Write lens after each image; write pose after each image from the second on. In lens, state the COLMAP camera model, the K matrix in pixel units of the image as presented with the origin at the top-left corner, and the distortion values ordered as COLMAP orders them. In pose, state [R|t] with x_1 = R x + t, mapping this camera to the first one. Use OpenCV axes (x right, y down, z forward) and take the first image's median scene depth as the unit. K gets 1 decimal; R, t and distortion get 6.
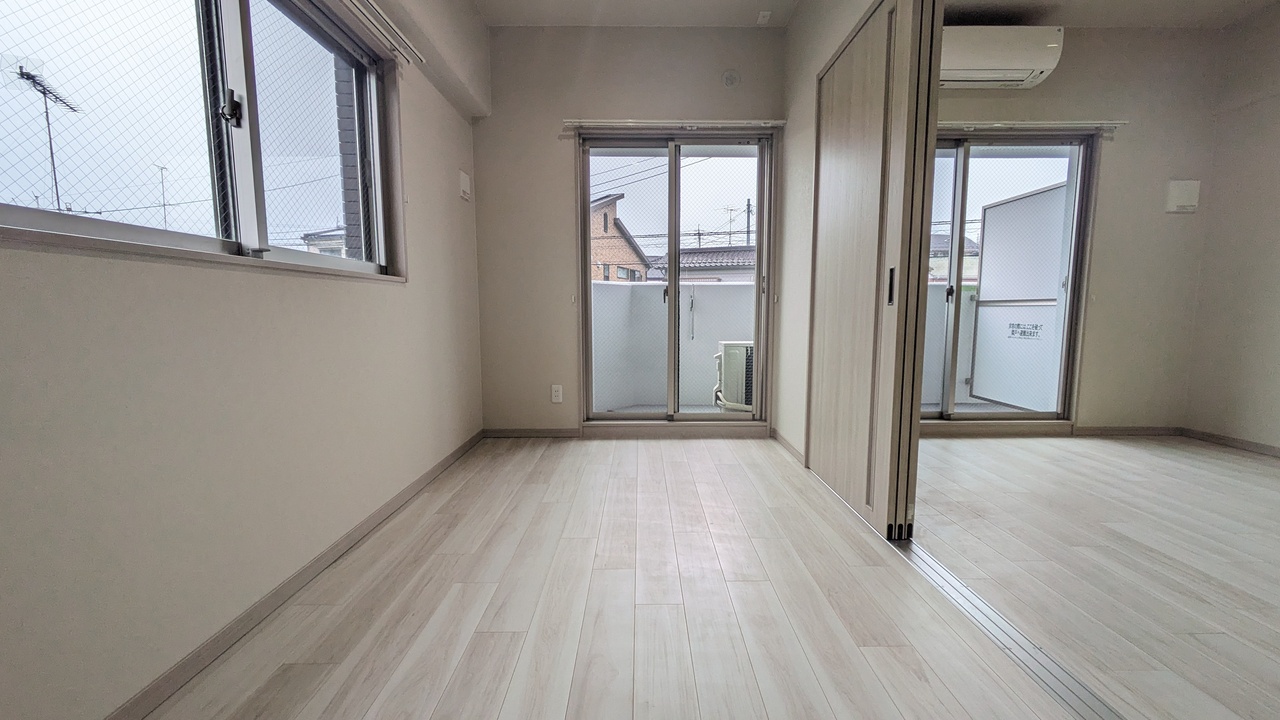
lens RADIAL K [[500.0, 0, 646.7], [0, 500.0, 359.6], [0, 0, 1]] dist [0.000092, 0.001865]
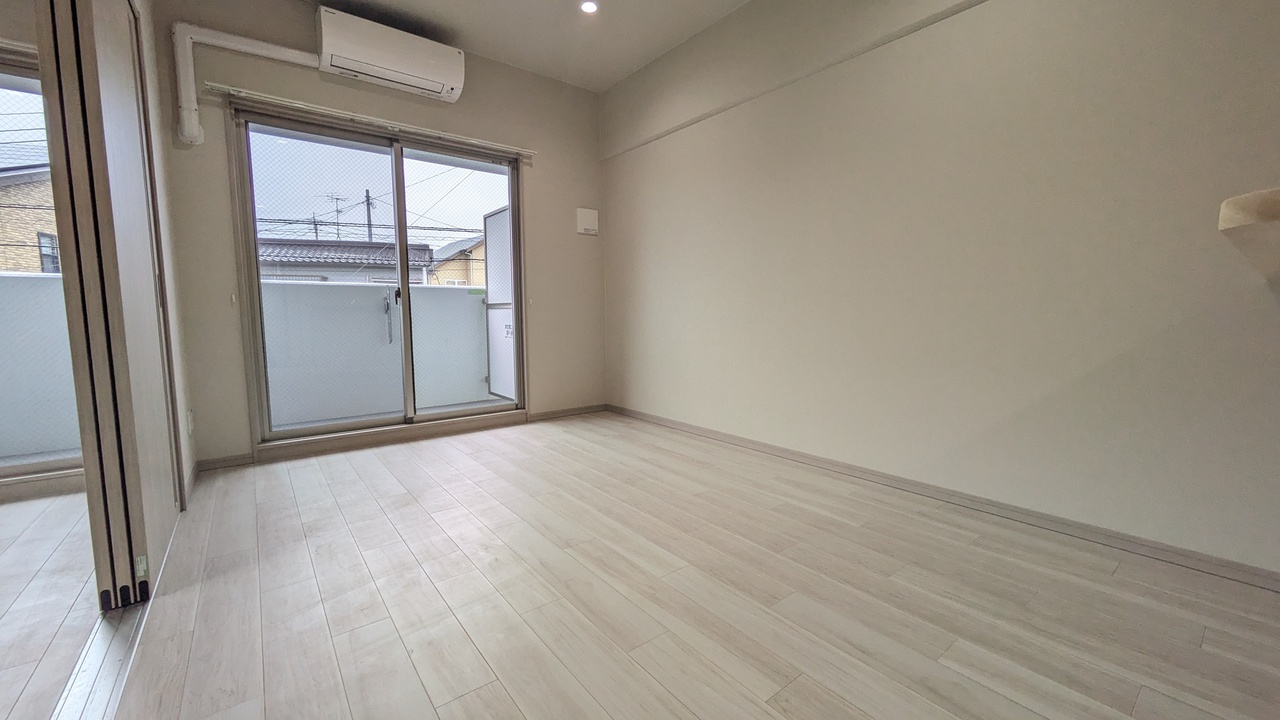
lens RADIAL K [[500.0, 0, 644.0], [0, 500.0, 360.2], [0, 0, 1]] dist [0.000092, 0.001865]
pose [[0.792980, -0.061931, 0.606092, 0.409878], [0.064879, 0.997747, 0.017066, 0.009453], [-0.605783, 0.025790, 0.795212, -0.073129]]
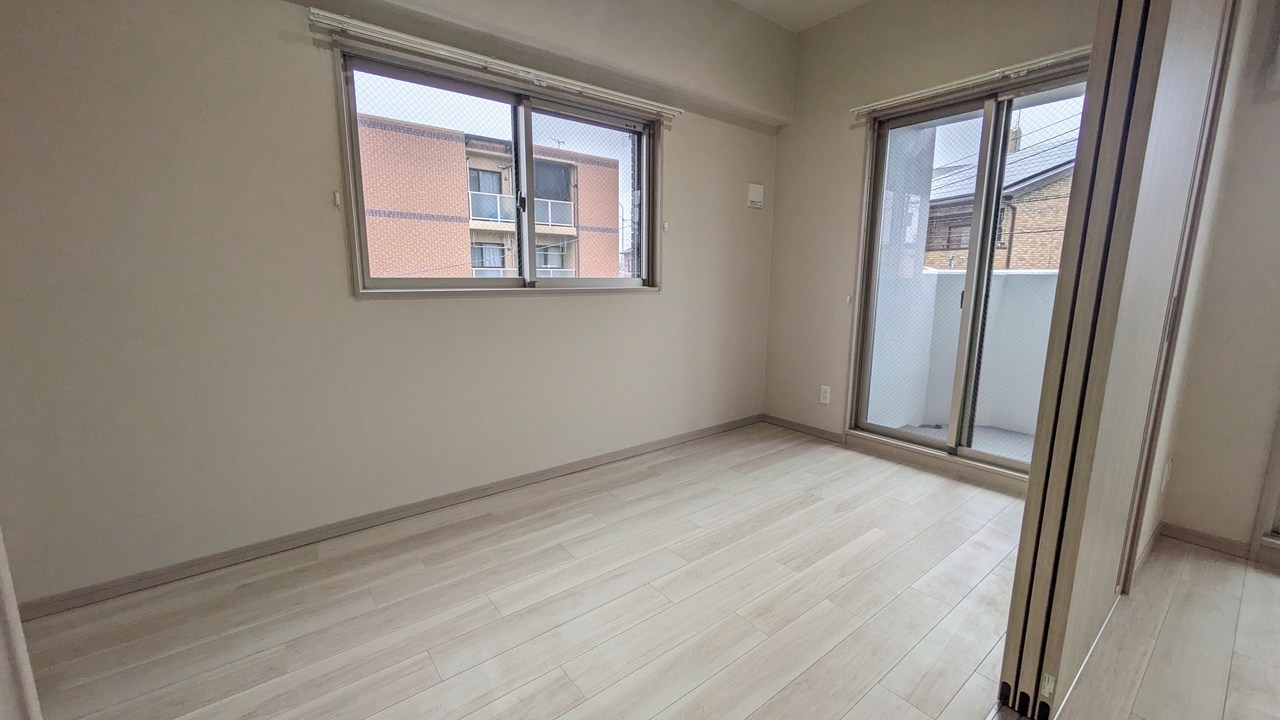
lens RADIAL K [[500.0, 0, 645.7], [0, 500.0, 360.6], [0, 0, 1]] dist [0.000092, 0.001865]
pose [[0.608913, 0.137416, -0.781244, 0.386343], [-0.086260, 0.990511, 0.106993, -0.077793], [0.788533, 0.002240, 0.614988, 0.116876]]
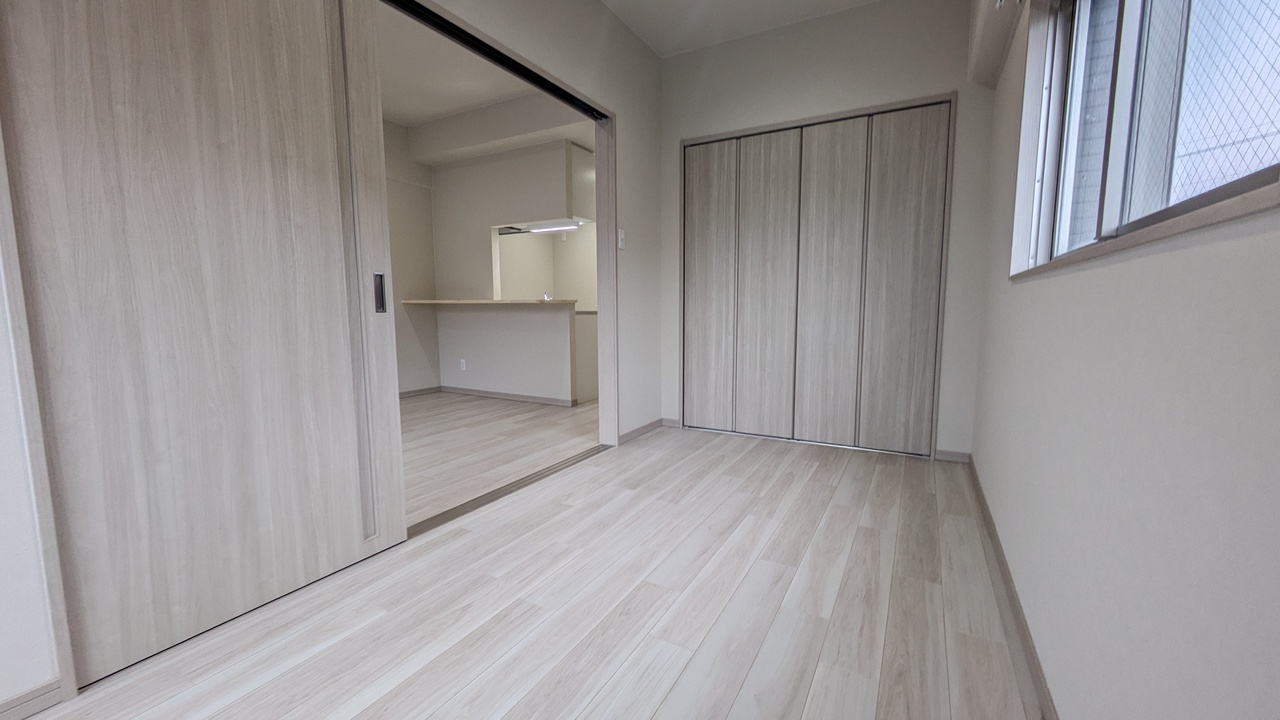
lens RADIAL K [[500.0, 0, 643.4], [0, 500.0, 359.3], [0, 0, 1]] dist [0.000092, 0.001865]
pose [[-0.866808, -0.048628, 0.496265, -0.257418], [0.054345, 0.980092, 0.190960, -0.103191], [-0.495672, 0.192495, -0.846909, 0.916830]]
